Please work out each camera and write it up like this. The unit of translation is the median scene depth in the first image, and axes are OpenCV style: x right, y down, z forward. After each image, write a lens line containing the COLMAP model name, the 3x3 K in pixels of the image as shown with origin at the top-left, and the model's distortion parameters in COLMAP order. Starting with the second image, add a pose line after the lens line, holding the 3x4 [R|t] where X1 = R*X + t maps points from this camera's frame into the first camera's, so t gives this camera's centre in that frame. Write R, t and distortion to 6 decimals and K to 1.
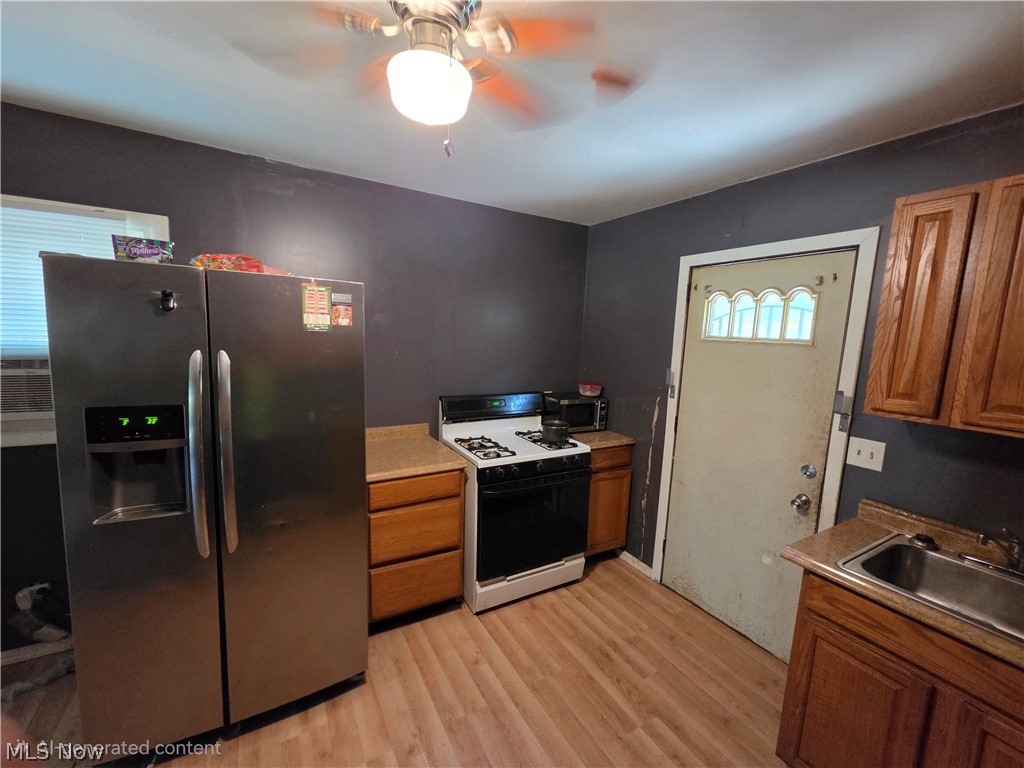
lens RADIAL K [[424.8, 0, 511.5], [0, 424.8, 386.3], [0, 0, 1]] dist [0.000761, 0.000134]
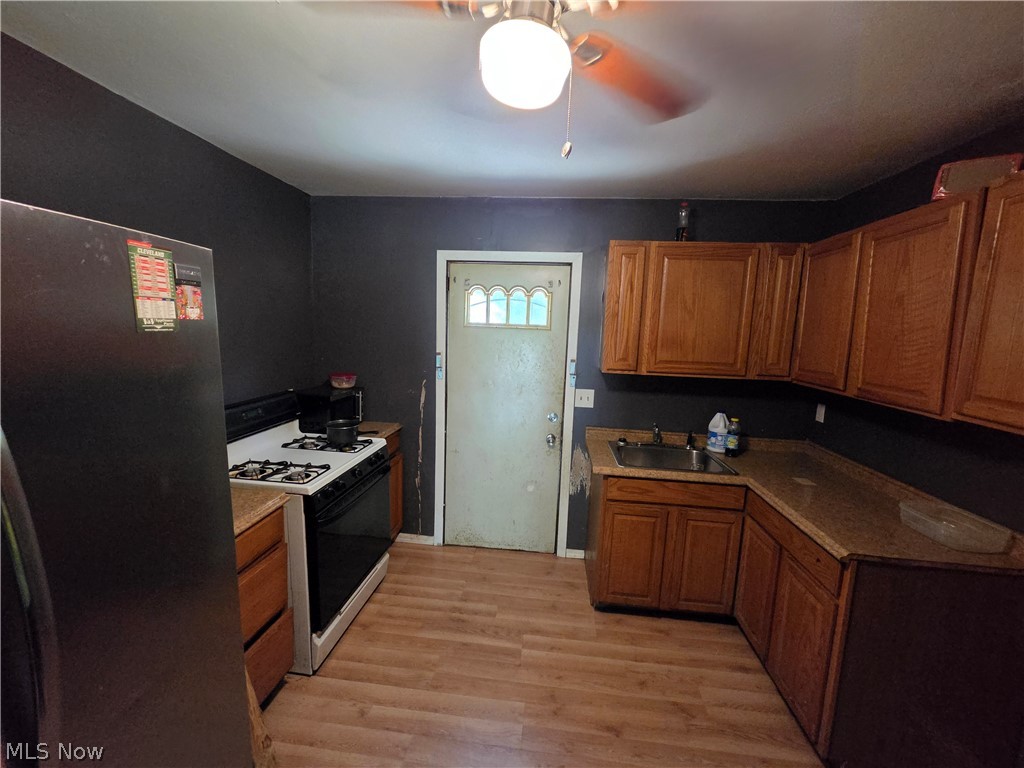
lens RADIAL K [[424.8, 0, 511.5], [0, 424.8, 386.3], [0, 0, 1]] dist [0.000761, 0.000134]
pose [[0.590196, -0.133170, 0.796200, -0.479899], [0.092803, 0.990953, 0.096953, -0.053001], [-0.801908, 0.016668, 0.597215, 0.232271]]
